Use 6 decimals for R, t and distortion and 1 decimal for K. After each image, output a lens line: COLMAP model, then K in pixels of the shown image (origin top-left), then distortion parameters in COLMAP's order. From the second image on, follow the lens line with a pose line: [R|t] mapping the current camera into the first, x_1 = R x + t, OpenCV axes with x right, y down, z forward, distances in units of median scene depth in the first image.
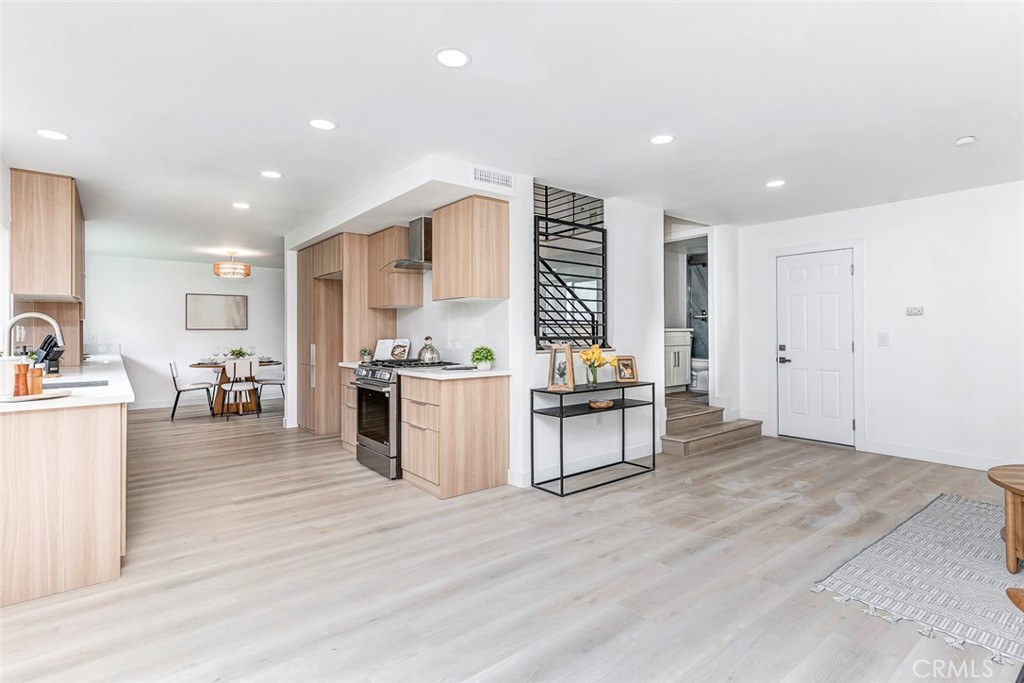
lens RADIAL K [[490.5, 0, 510.7], [0, 490.5, 332.9], [0, 0, 1]] dist [0.017922, 0.000203]
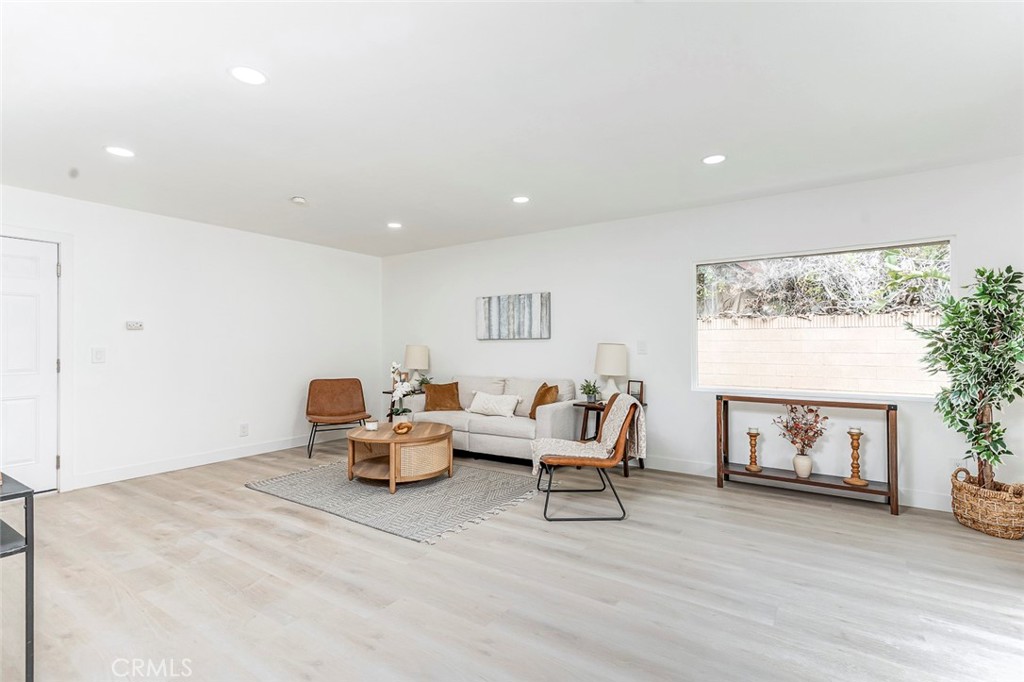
lens RADIAL K [[490.5, 0, 515.6], [0, 490.5, 341.9], [0, 0, 1]] dist [0.017922, 0.000203]
pose [[-0.305158, 0.012119, 0.952225, -0.468089], [0.007811, 0.999917, -0.010222, 0.005481], [-0.952270, 0.004318, -0.305228, 0.807446]]
